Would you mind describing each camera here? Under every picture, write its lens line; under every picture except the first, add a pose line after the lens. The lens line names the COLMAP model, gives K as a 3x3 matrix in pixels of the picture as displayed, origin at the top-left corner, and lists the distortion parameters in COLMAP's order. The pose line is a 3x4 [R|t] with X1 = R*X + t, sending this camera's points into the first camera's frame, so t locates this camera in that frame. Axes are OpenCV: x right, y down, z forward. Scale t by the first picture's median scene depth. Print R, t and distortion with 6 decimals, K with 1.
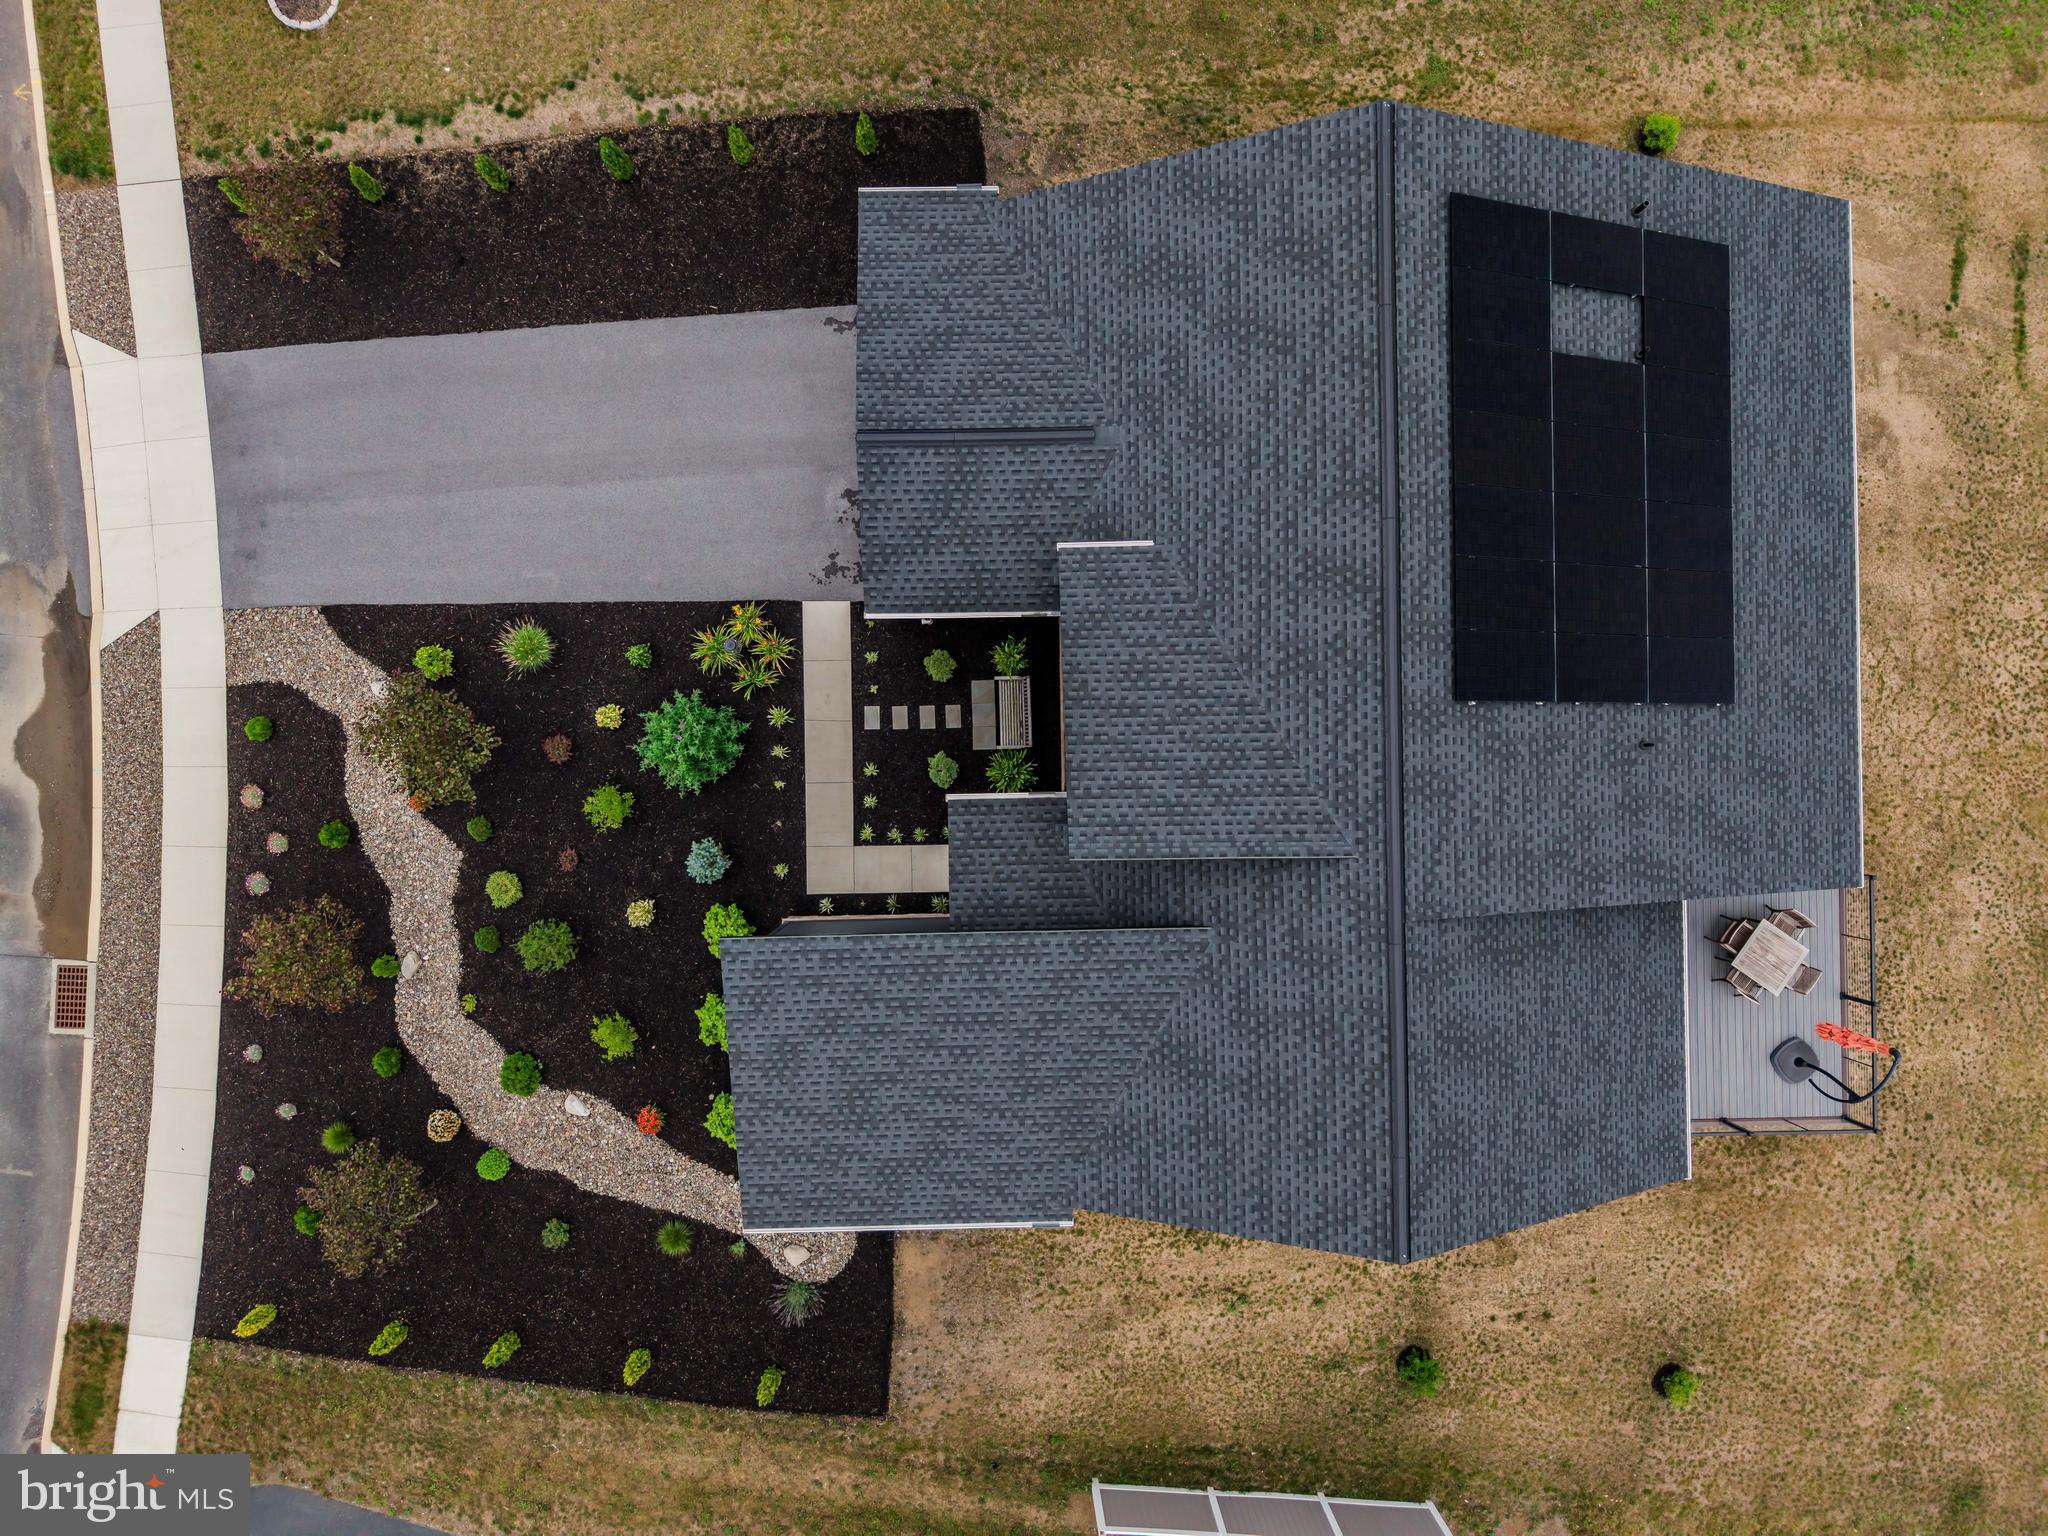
lens RADIAL K [[1364.3, 0, 1032.7], [0, 1364.3, 777.0], [0, 0, 1]] dist [0.031508, -0.034820]
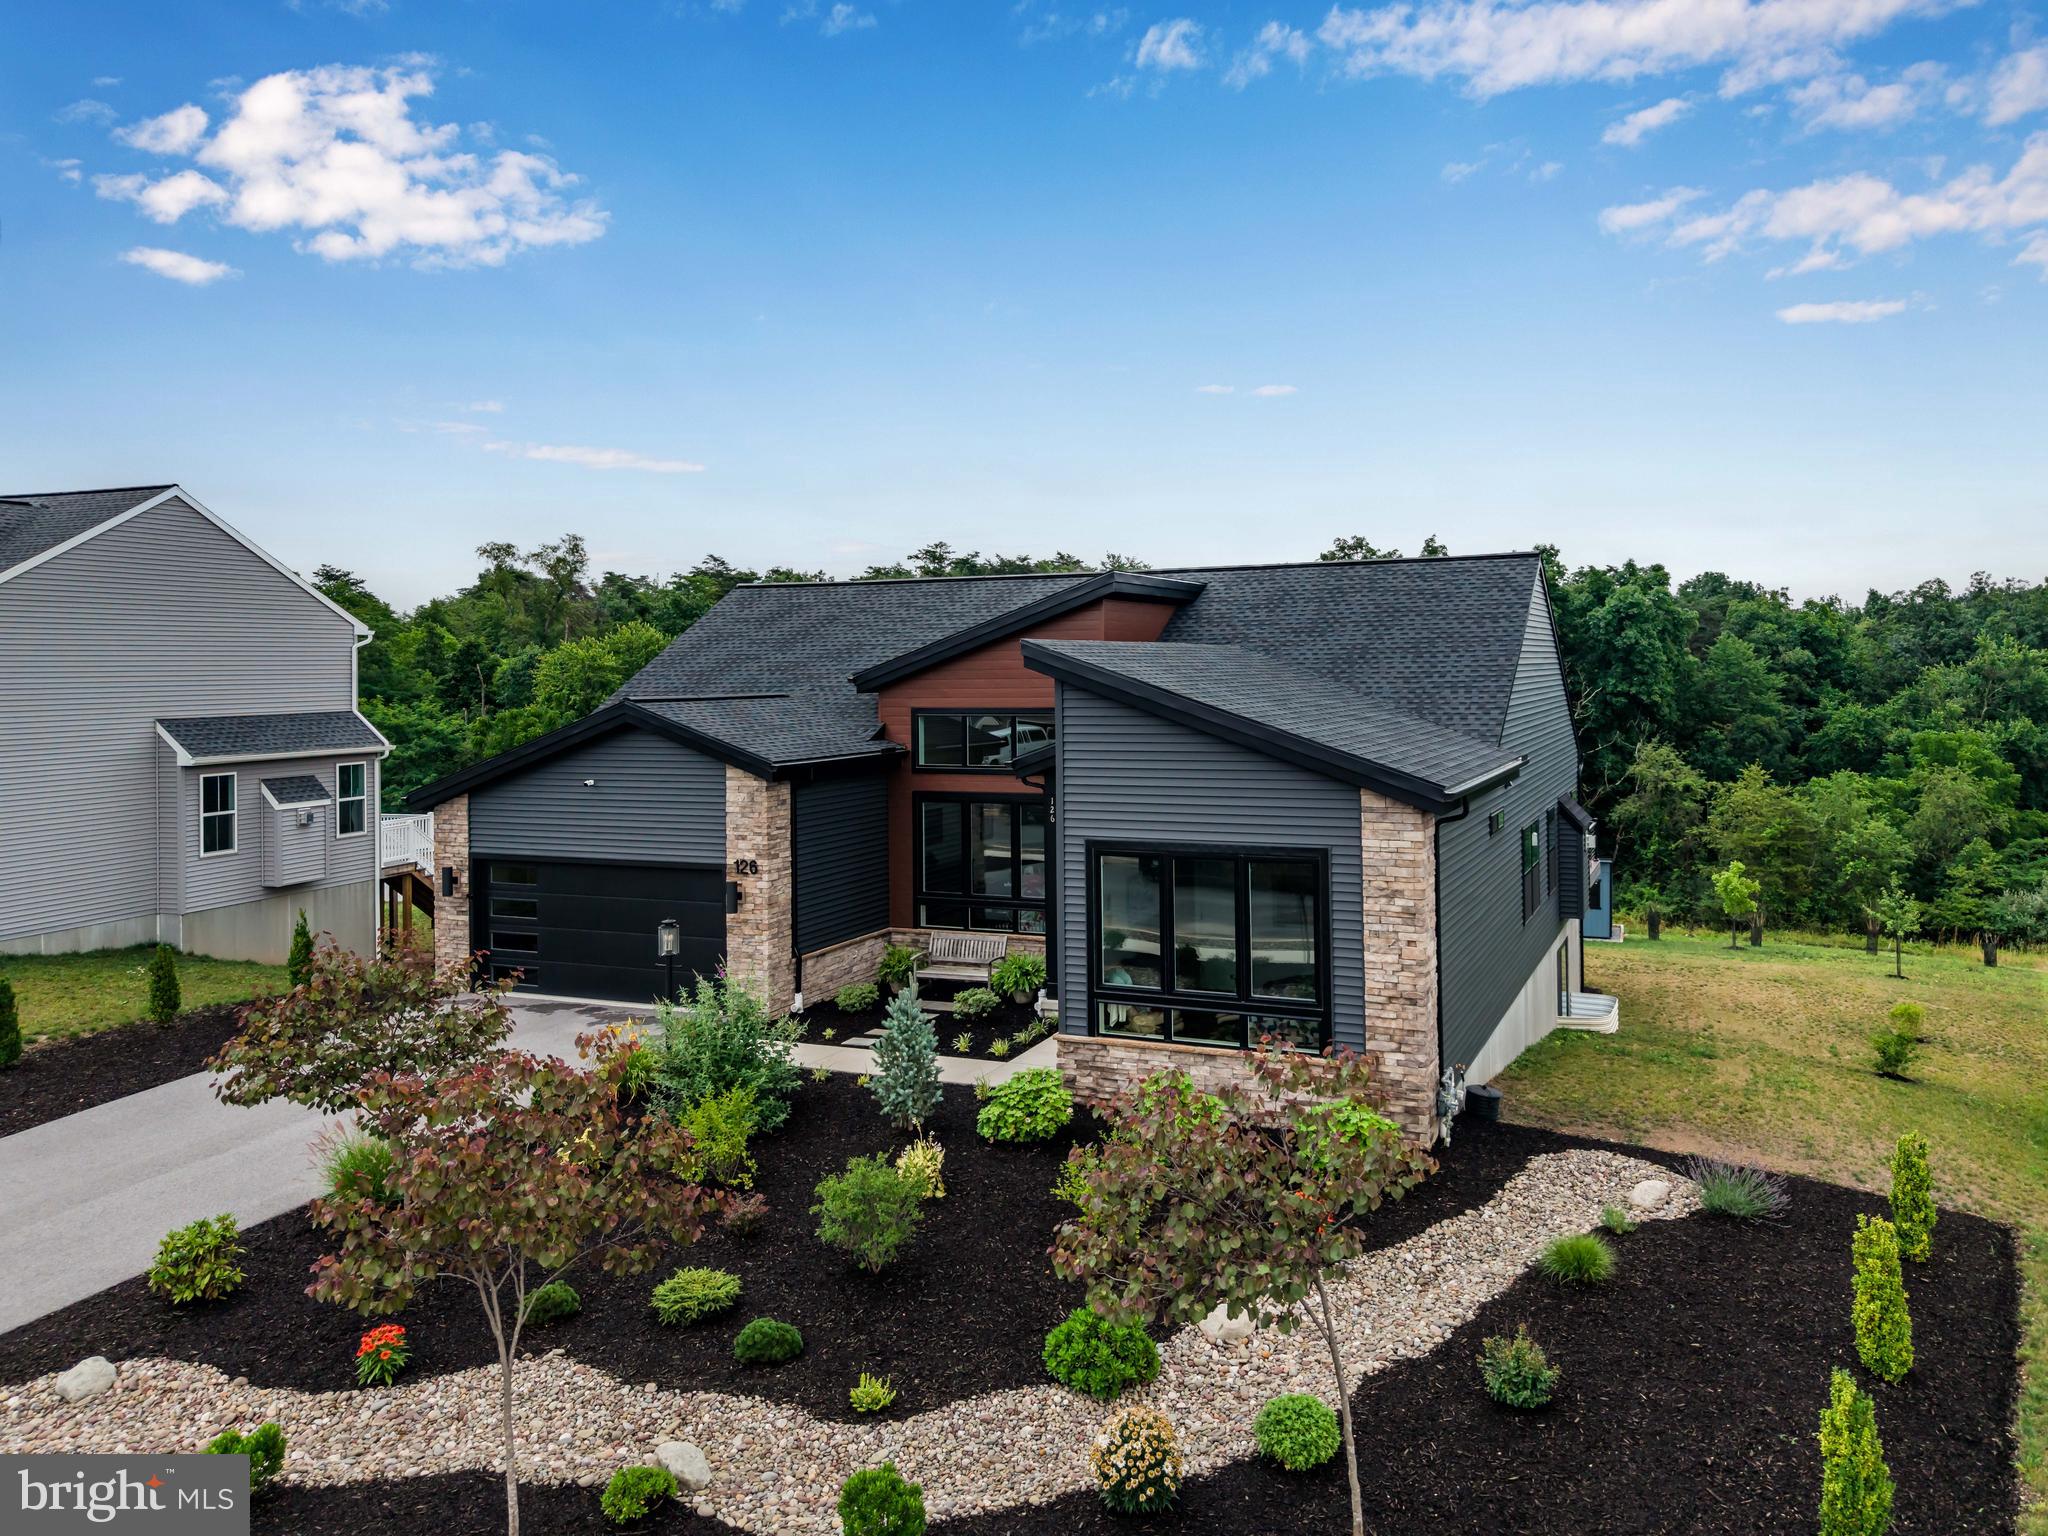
lens RADIAL K [[1414.0, 0, 1169.2], [0, 1414.0, 676.8], [0, 0, 1]] dist [0.016595, -0.005243]
pose [[0.384945, -0.033474, 0.922332, -0.730938], [0.922695, -0.009072, -0.385425, 0.392425], [0.021269, 0.999398, 0.027394, 0.784699]]
